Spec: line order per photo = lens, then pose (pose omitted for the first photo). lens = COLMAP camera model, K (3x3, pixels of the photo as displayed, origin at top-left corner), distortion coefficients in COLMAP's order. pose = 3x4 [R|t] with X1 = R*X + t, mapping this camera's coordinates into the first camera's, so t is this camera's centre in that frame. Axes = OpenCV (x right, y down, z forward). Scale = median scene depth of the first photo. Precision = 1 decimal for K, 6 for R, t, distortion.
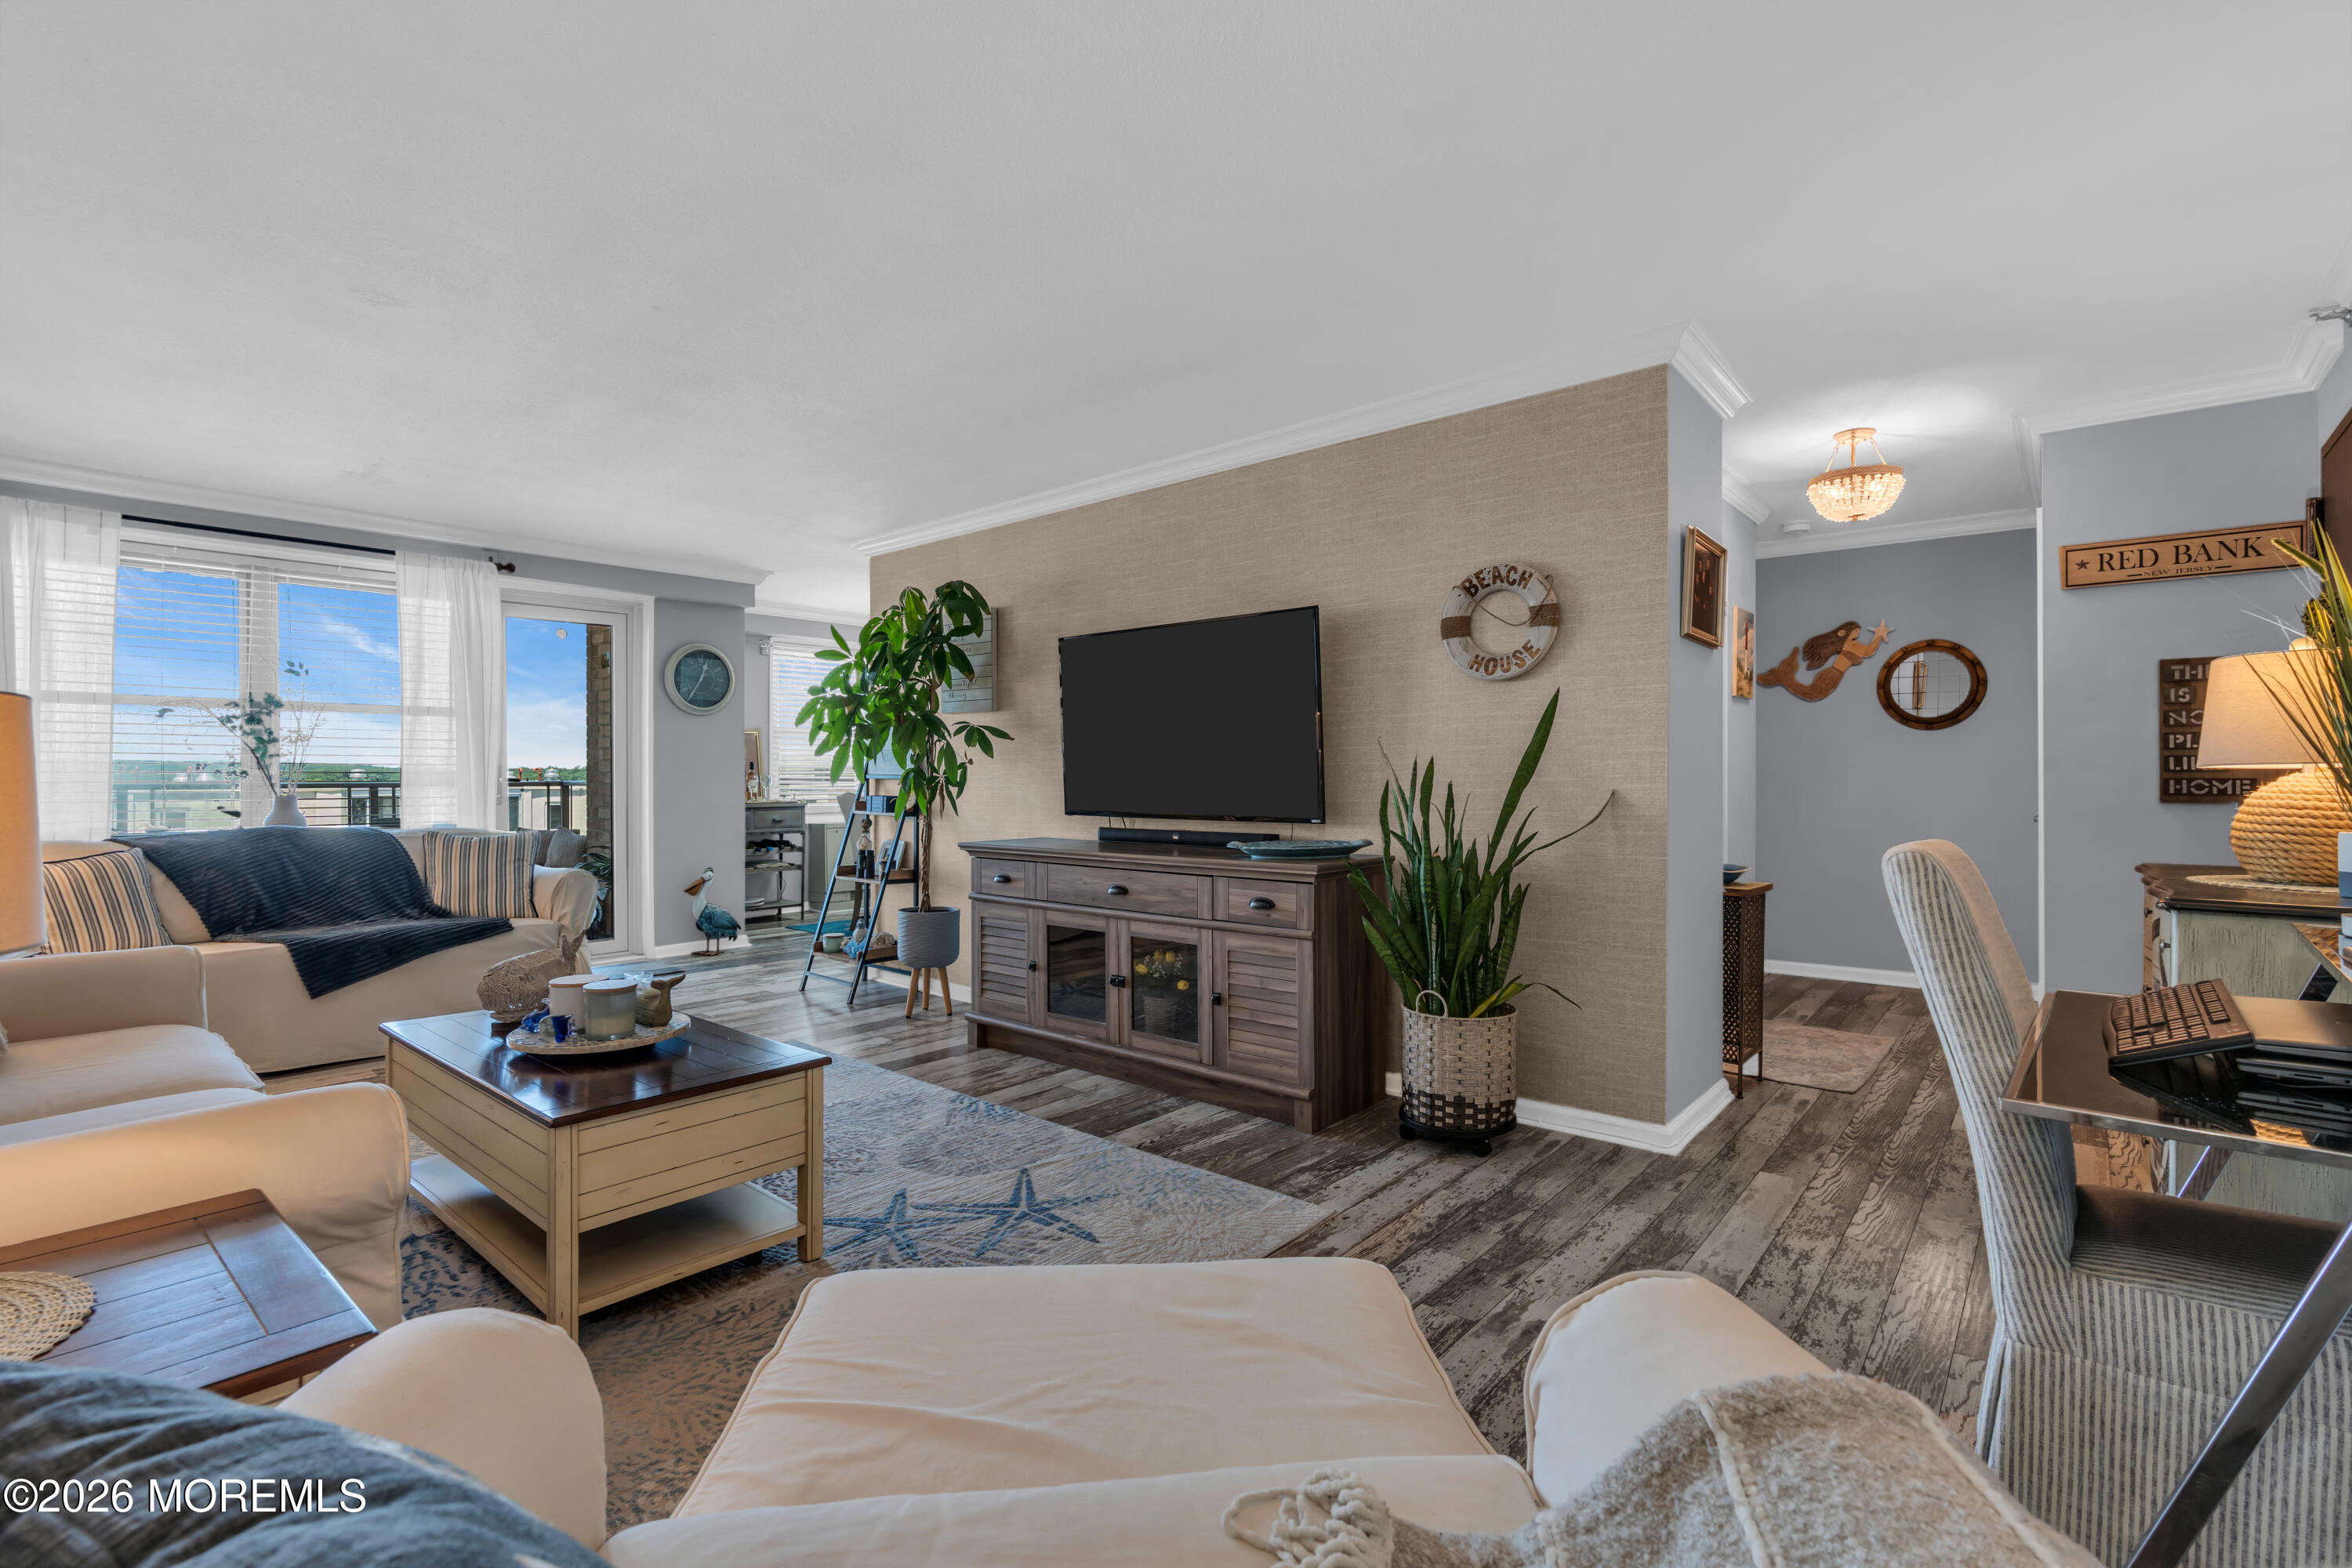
lens RADIAL K [[1057.1, 0, 1170.3], [0, 1057.1, 781.6], [0, 0, 1]] dist [-0.006740, 0.000721]
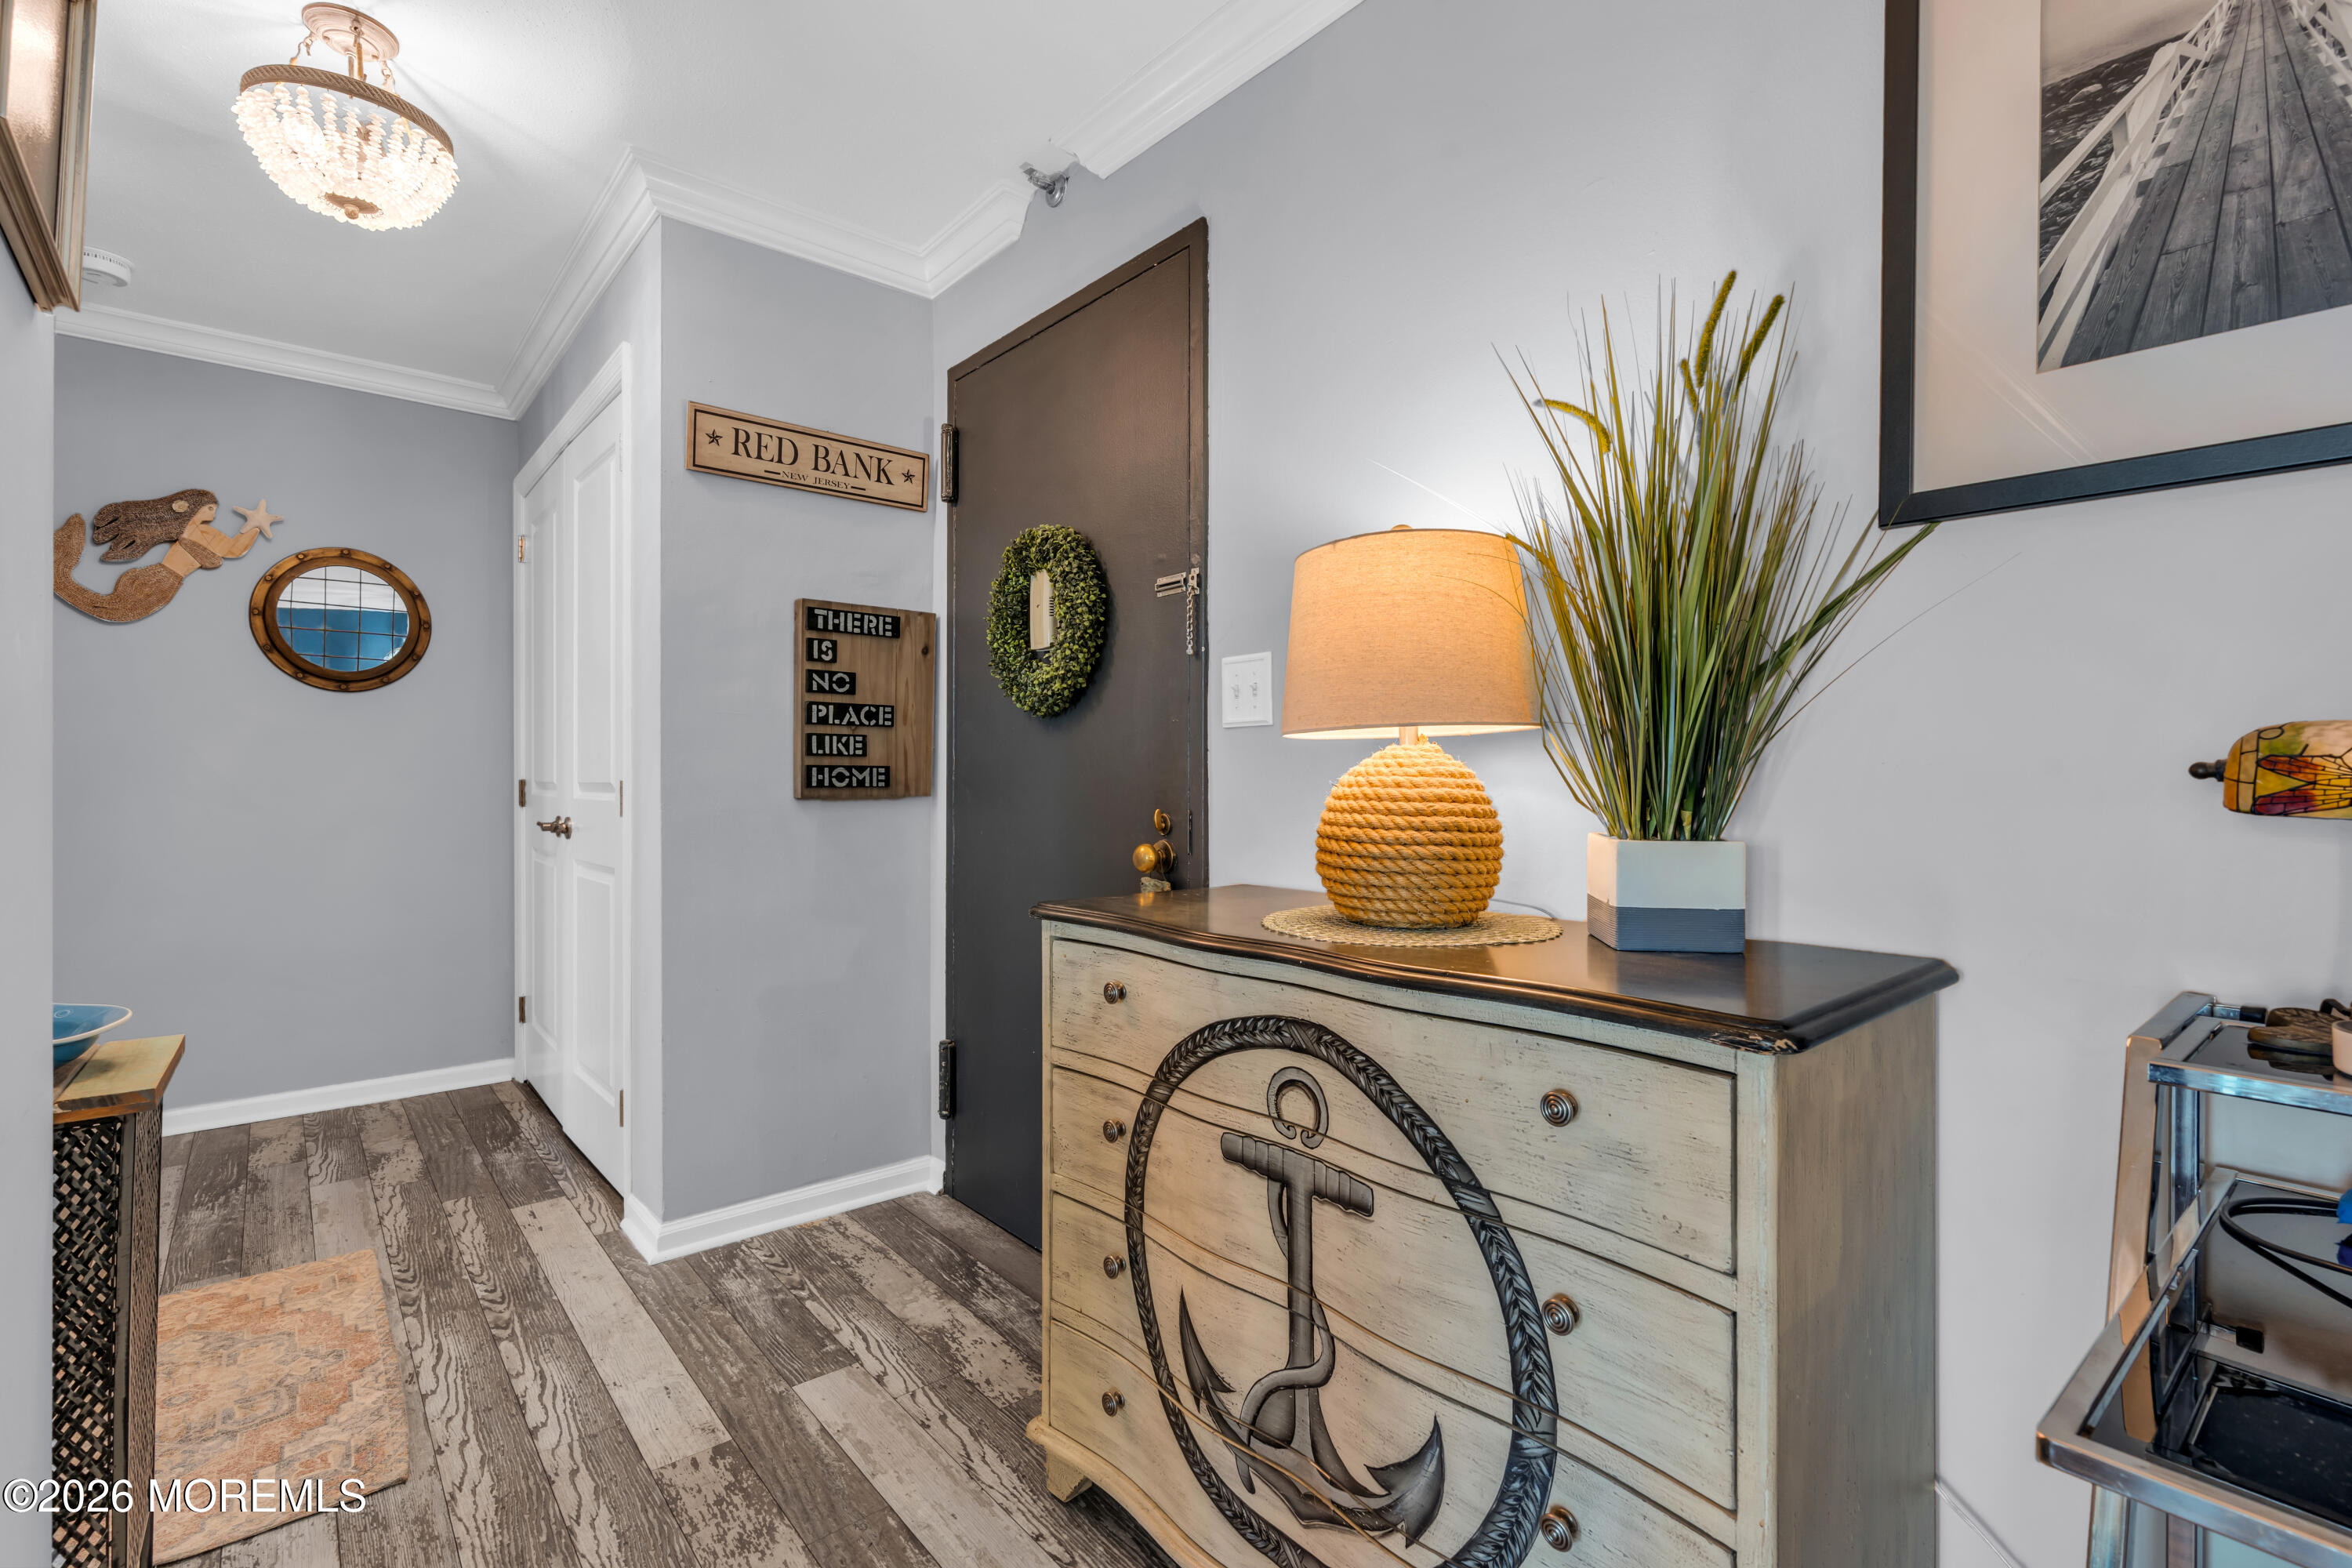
lens RADIAL K [[1060.3, 0, 1168.6], [0, 1060.3, 768.0], [0, 0, 1]] dist [-0.000109, -0.000130]
pose [[0.157853, 0.008837, 0.987423, 0.273772], [0.004761, 0.999942, -0.009710, 0.007587], [-0.987451, 0.006234, 0.157802, 0.645891]]
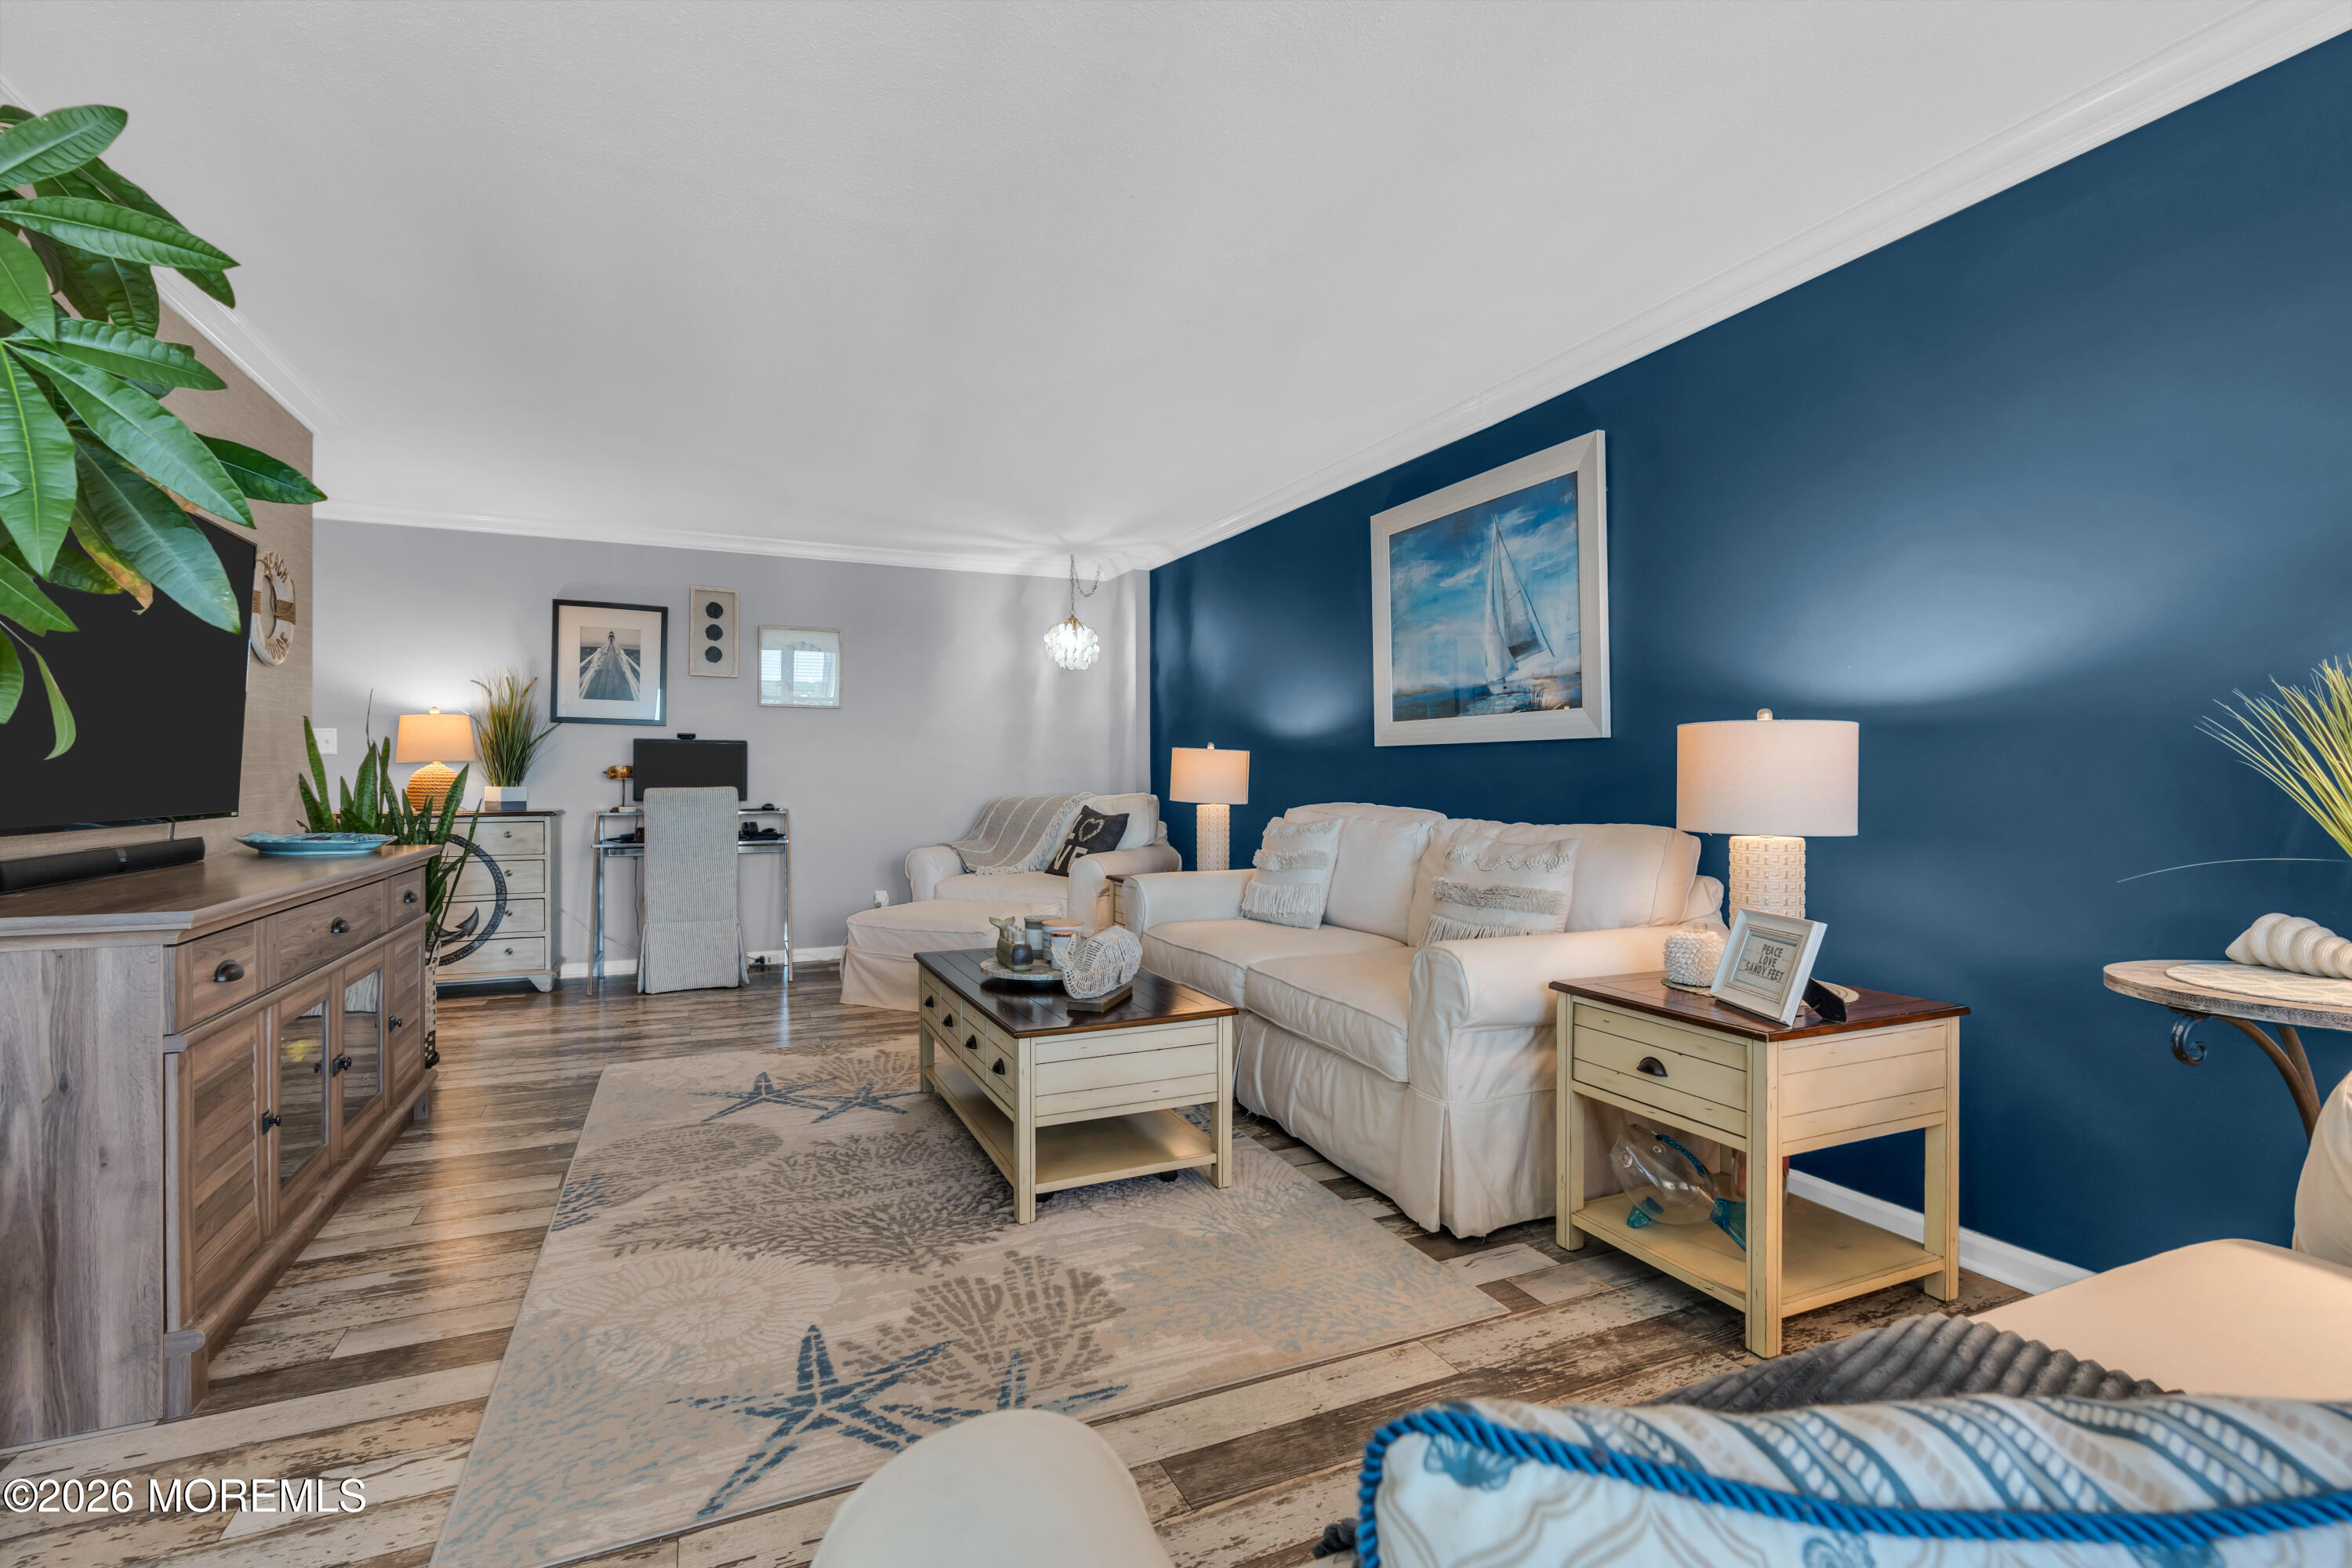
lens RADIAL K [[1046.7, 0, 1168.1], [0, 1046.7, 779.5], [0, 0, 1]] dist [-0.008022, 0.000699]
pose [[-0.906052, -0.001104, 0.423164, -0.874925], [0.001443, 0.999983, 0.005698, 0.008627], [-0.423163, 0.005773, -0.906035, 1.509495]]
